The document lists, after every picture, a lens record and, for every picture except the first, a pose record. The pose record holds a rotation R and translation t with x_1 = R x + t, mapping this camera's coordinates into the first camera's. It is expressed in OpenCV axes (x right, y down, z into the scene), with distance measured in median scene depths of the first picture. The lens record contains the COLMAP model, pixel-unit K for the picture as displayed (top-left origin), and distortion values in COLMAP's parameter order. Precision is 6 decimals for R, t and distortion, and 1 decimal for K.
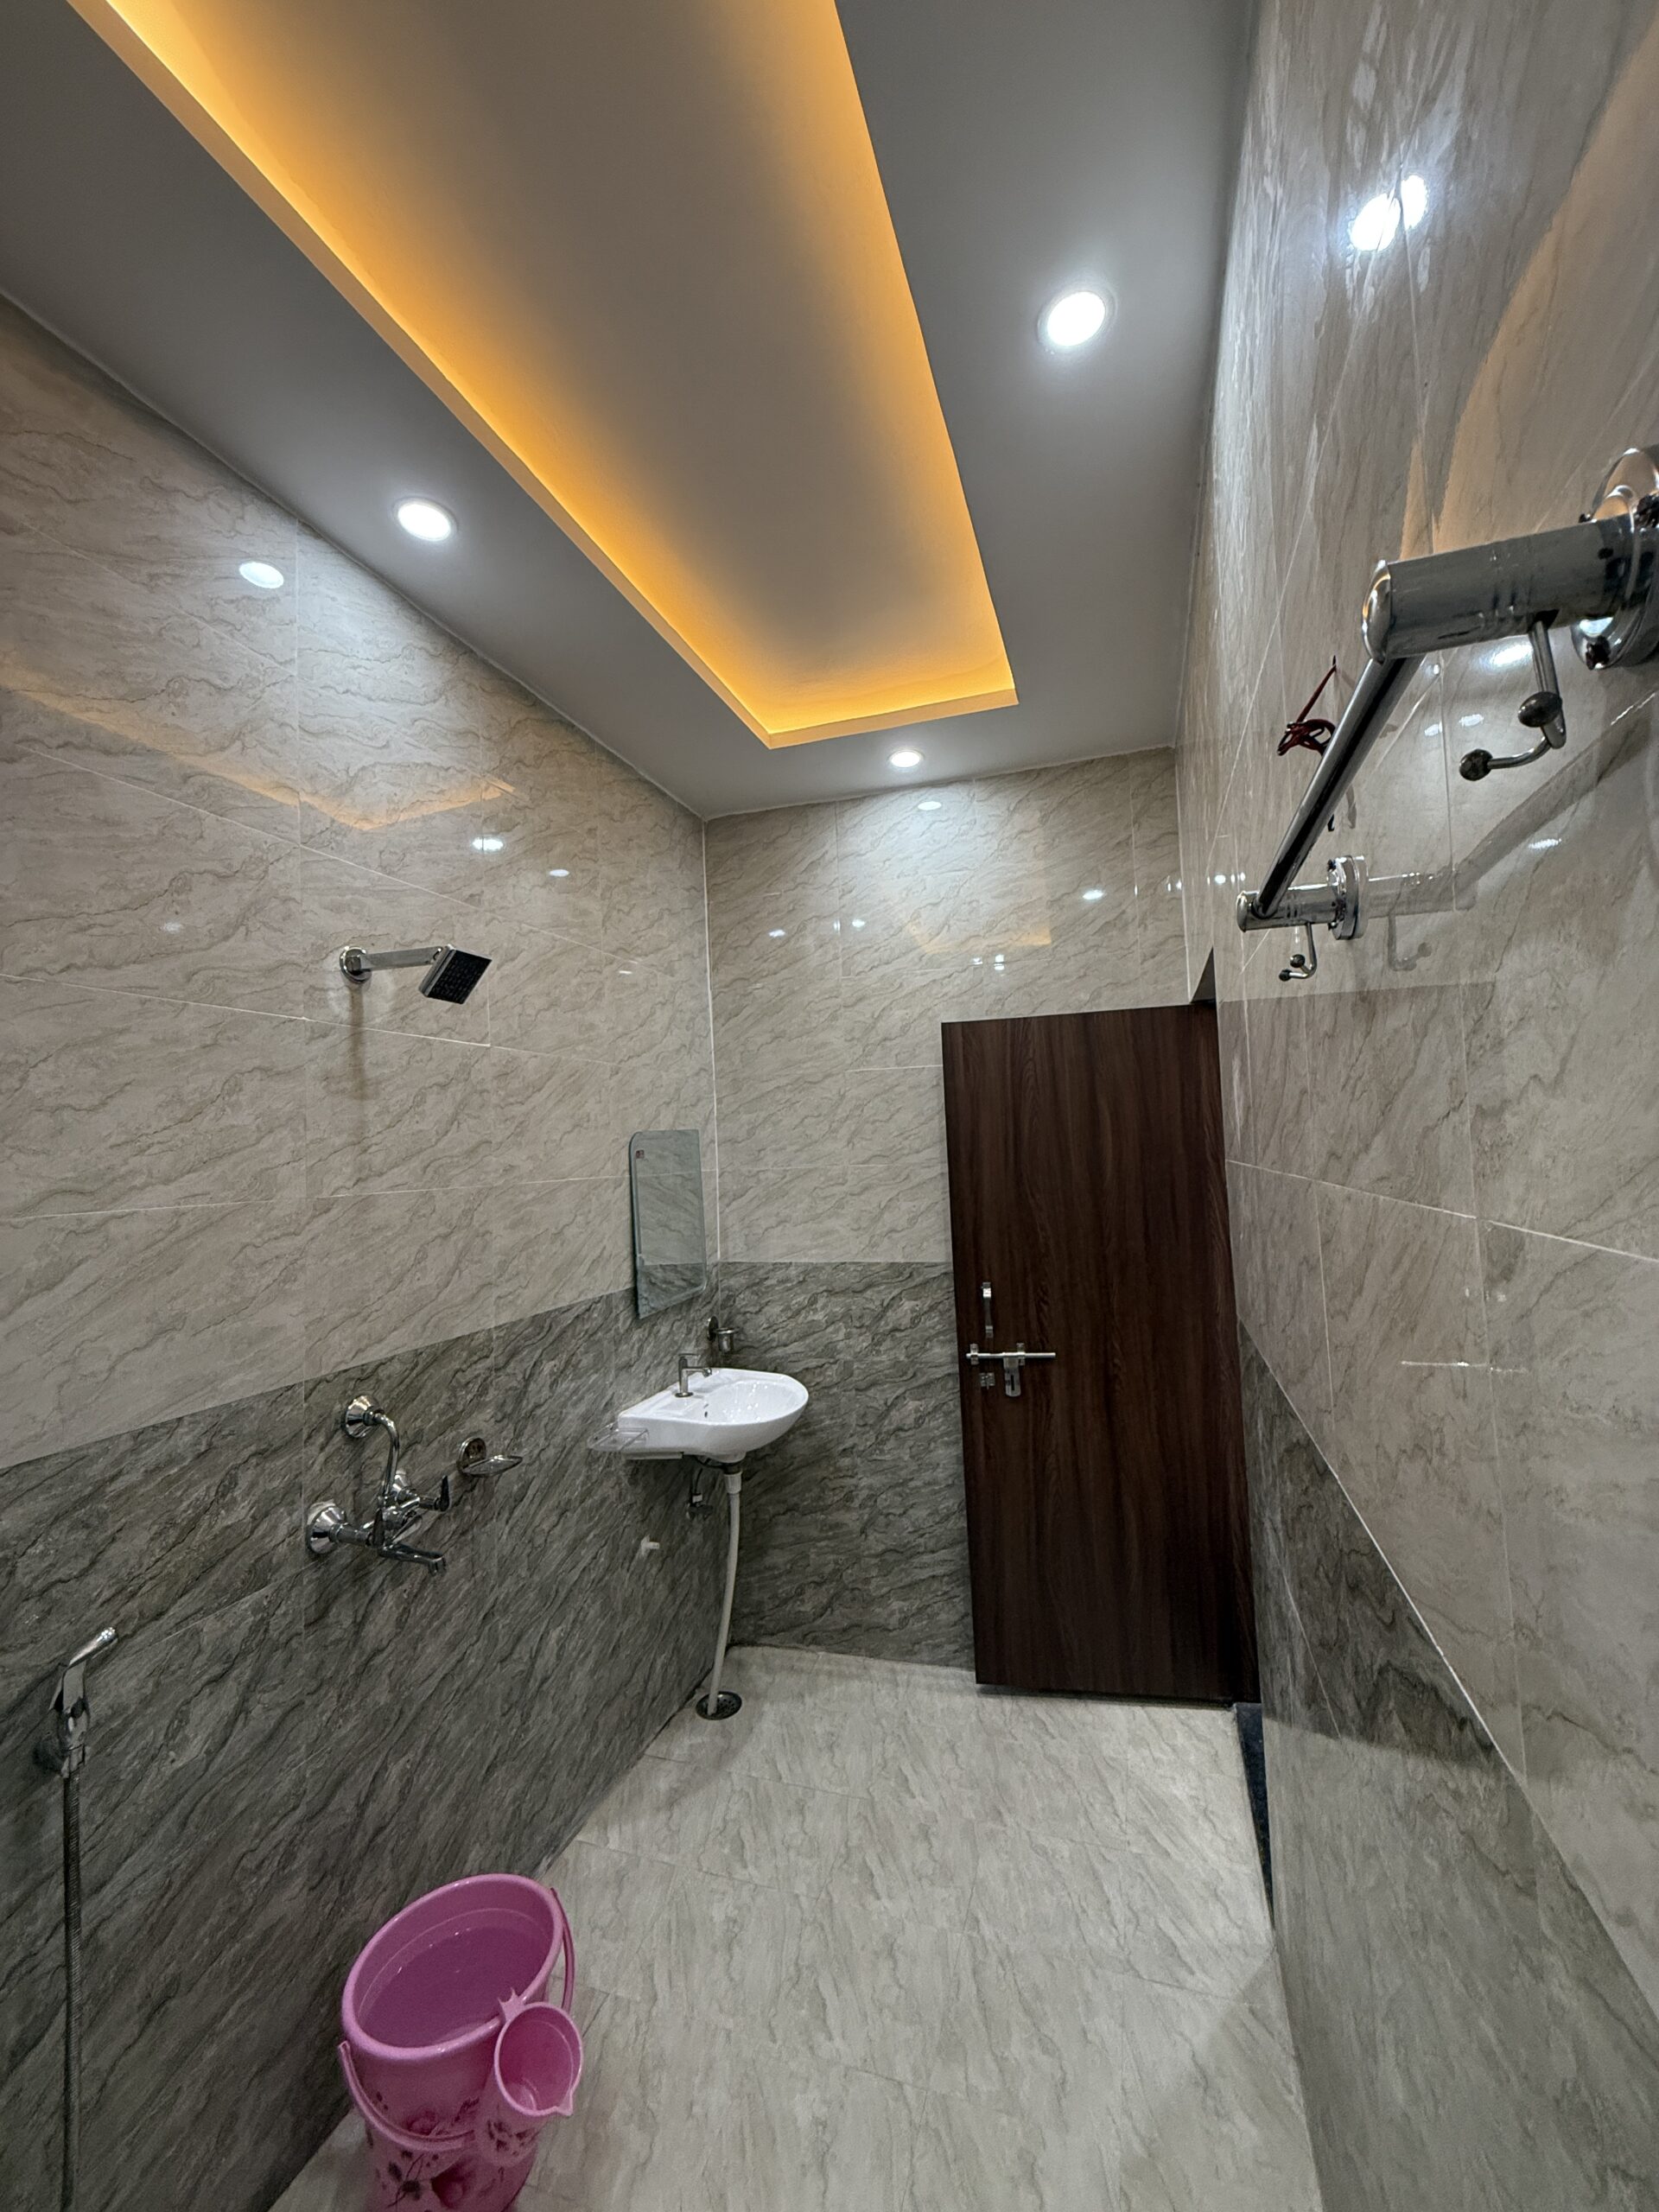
lens RADIAL K [[873.1, 0, 831.8], [0, 873.1, 1107.5], [0, 0, 1]] dist [0.001812, 0.000191]
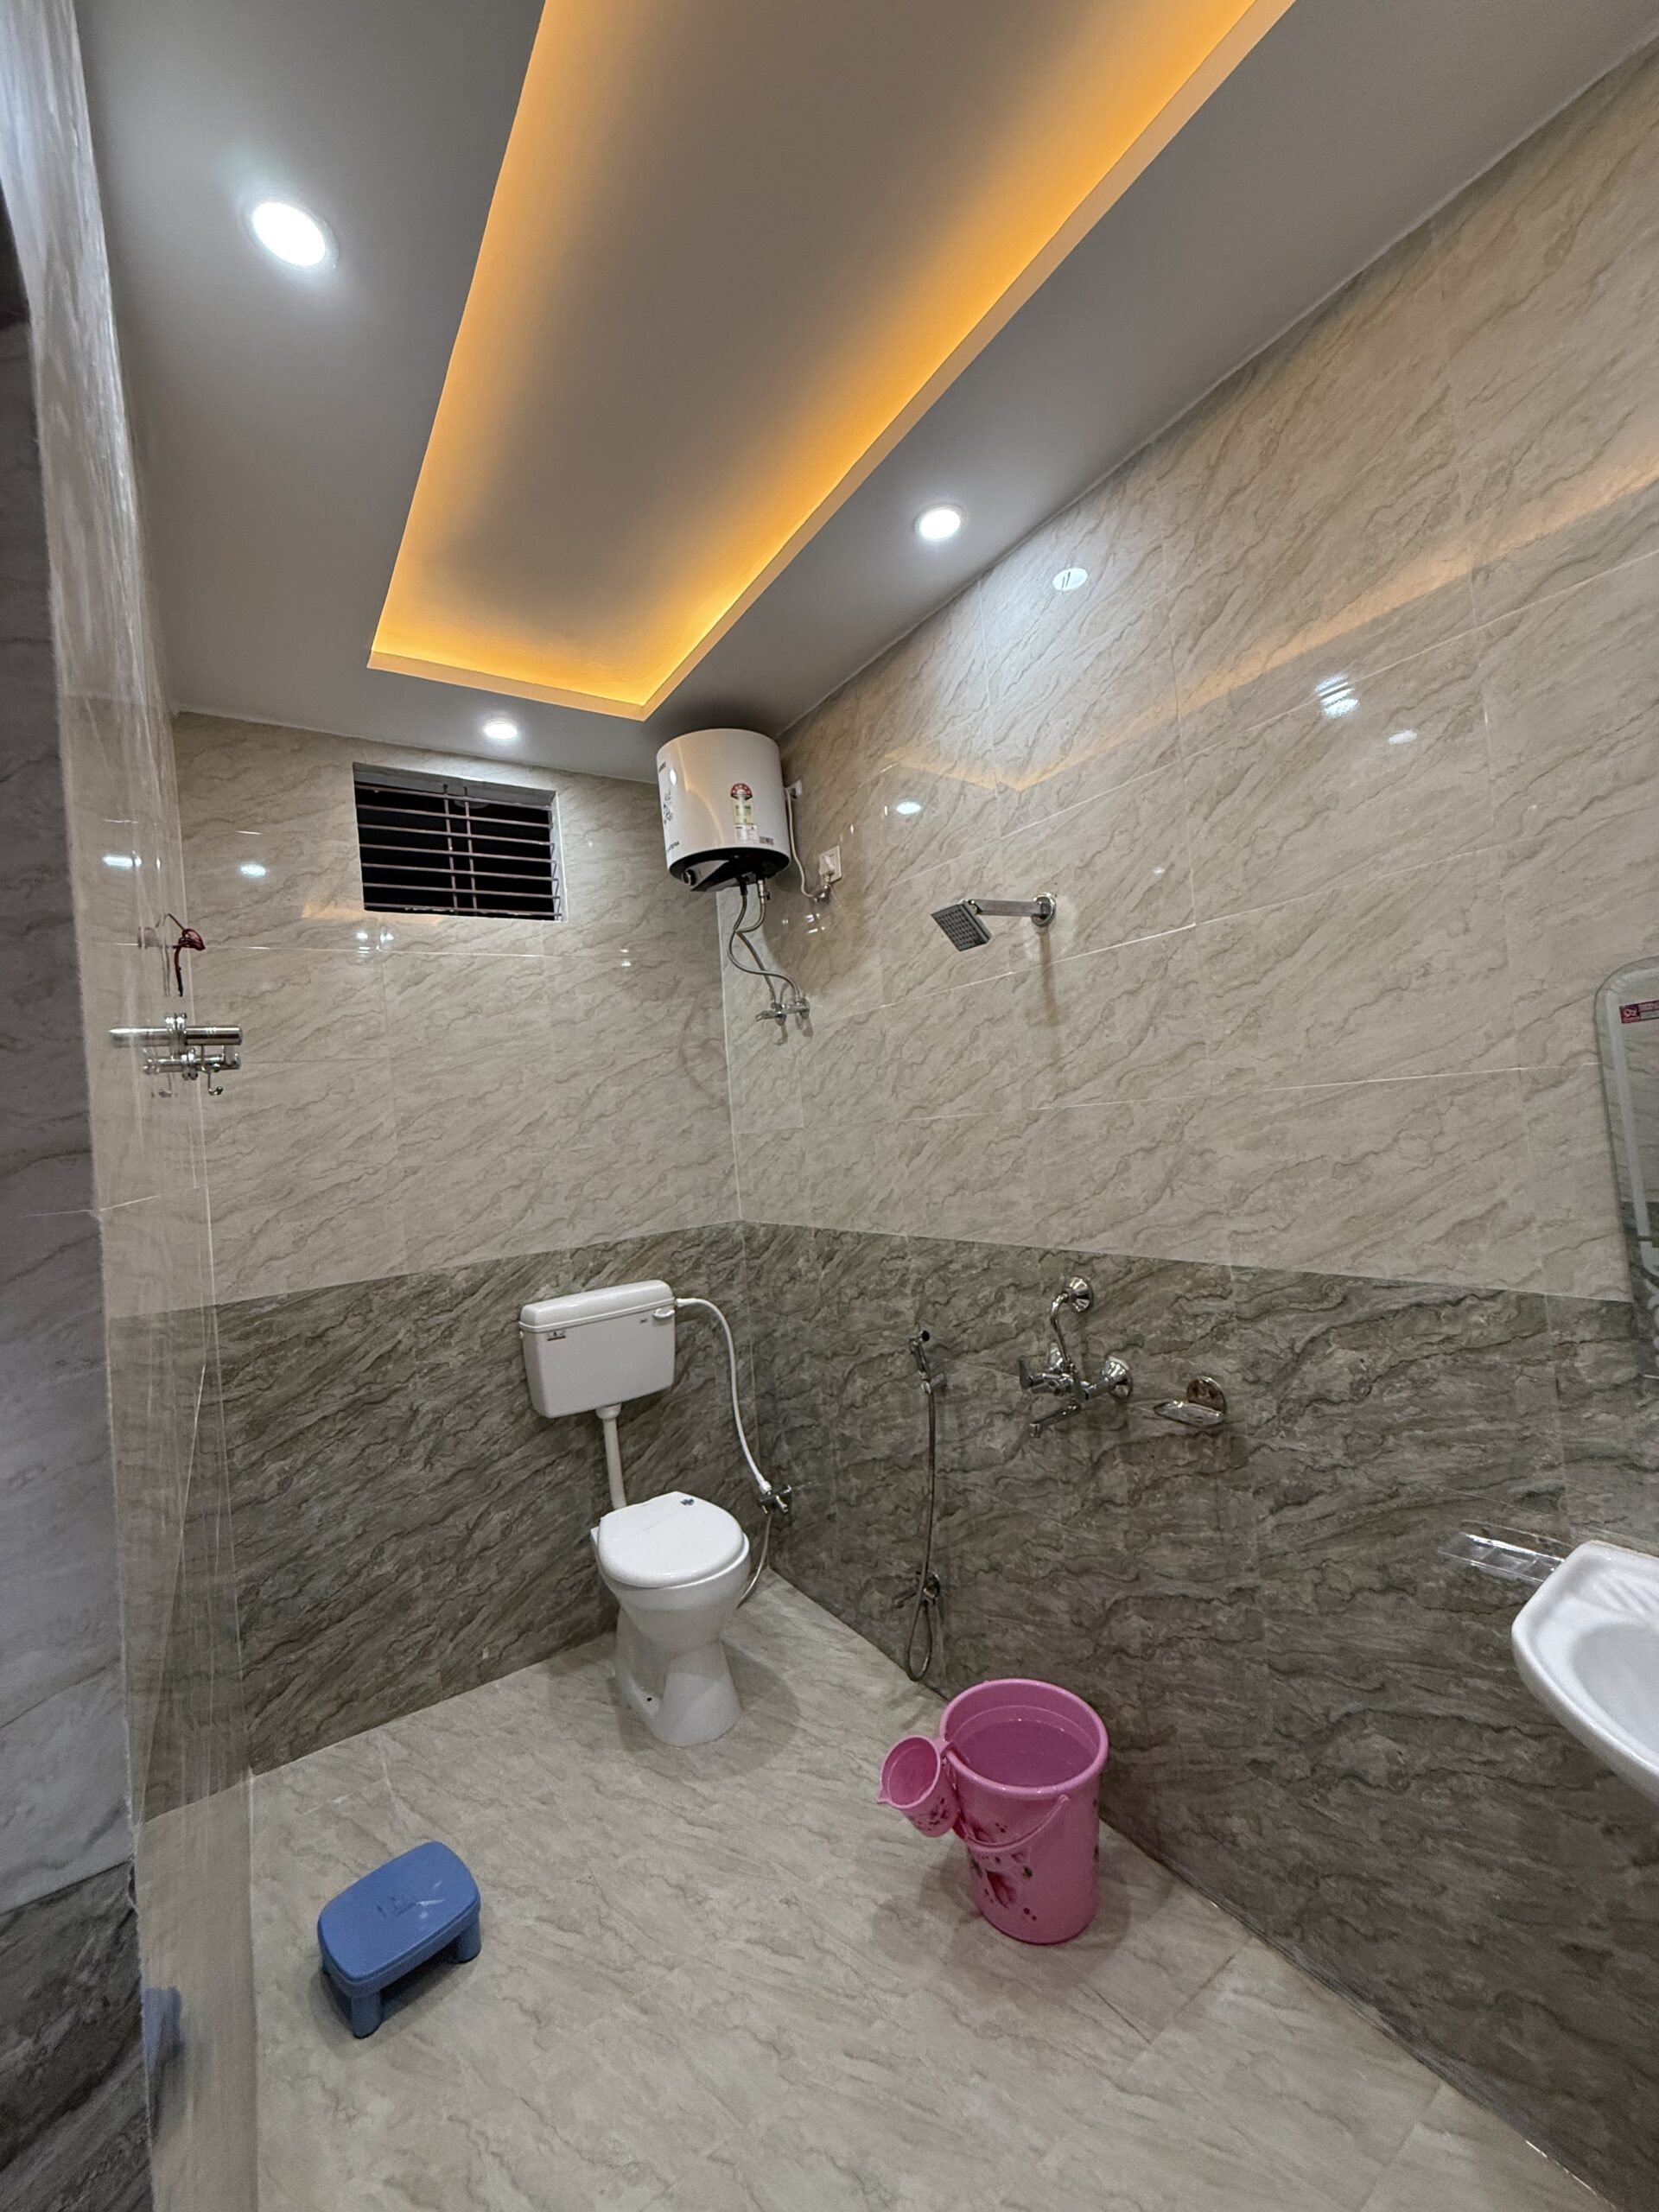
lens RADIAL K [[873.1, 0, 829.0], [0, 873.1, 1100.7], [0, 0, 1]] dist [0.001812, 0.000191]
pose [[-0.588068, 0.071685, -0.805628, 0.521091], [0.153331, 0.987883, -0.024022, 0.064163], [0.794144, -0.137655, -0.591934, 1.295163]]
